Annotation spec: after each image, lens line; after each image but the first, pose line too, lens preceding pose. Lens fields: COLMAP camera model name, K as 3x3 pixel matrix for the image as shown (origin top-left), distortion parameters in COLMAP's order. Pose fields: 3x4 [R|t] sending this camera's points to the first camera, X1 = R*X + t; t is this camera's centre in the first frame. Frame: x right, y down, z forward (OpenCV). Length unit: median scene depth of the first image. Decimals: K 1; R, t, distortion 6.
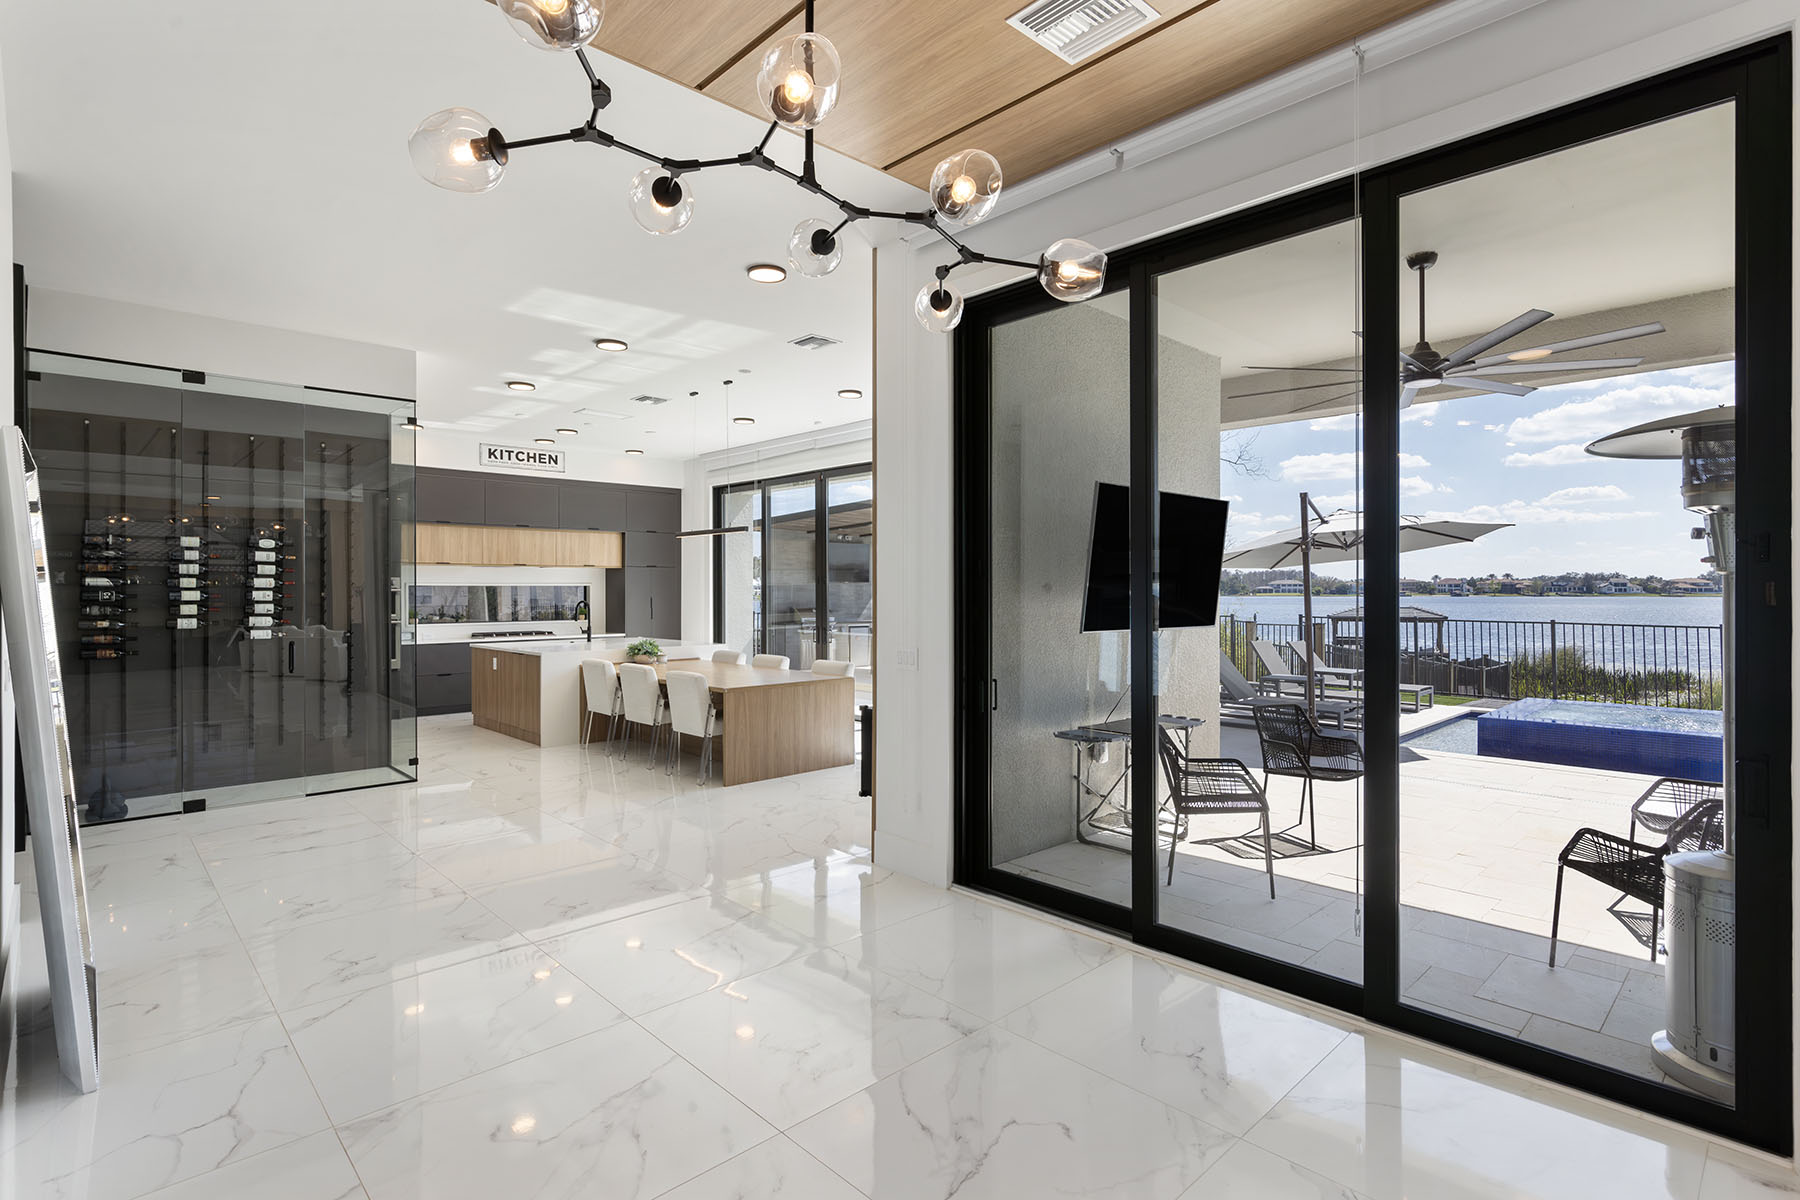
lens RADIAL K [[878.3, 0, 903.7], [0, 878.3, 587.4], [0, 0, 1]] dist [-0.008291, 0.000144]
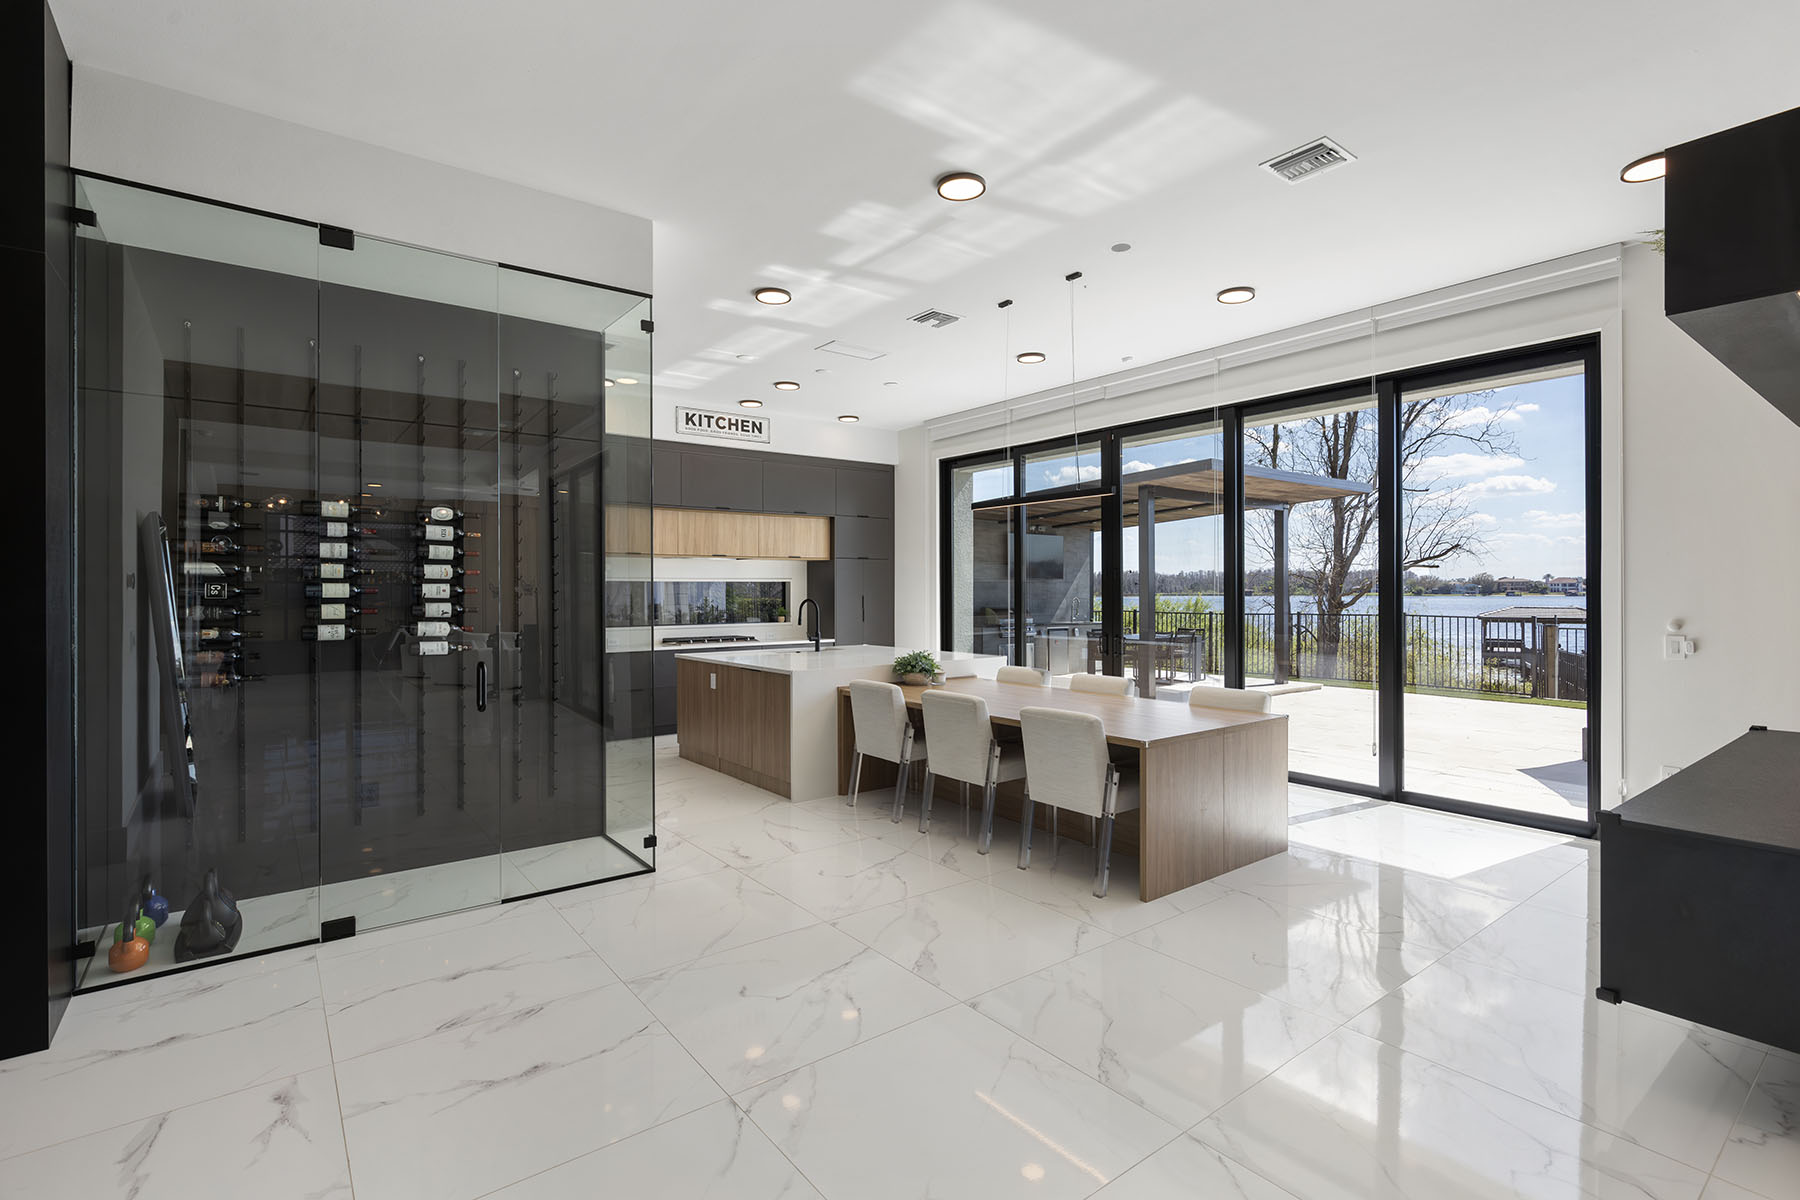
lens RADIAL K [[845.2, 0, 910.4], [0, 845.2, 586.7], [0, 0, 1]] dist [-0.010684, 0.000436]
pose [[0.994715, -0.000545, -0.102672, -0.280417], [0.000496, 1.000000, -0.000500, 0.006440], [0.102673, 0.000447, 0.994715, 0.362611]]
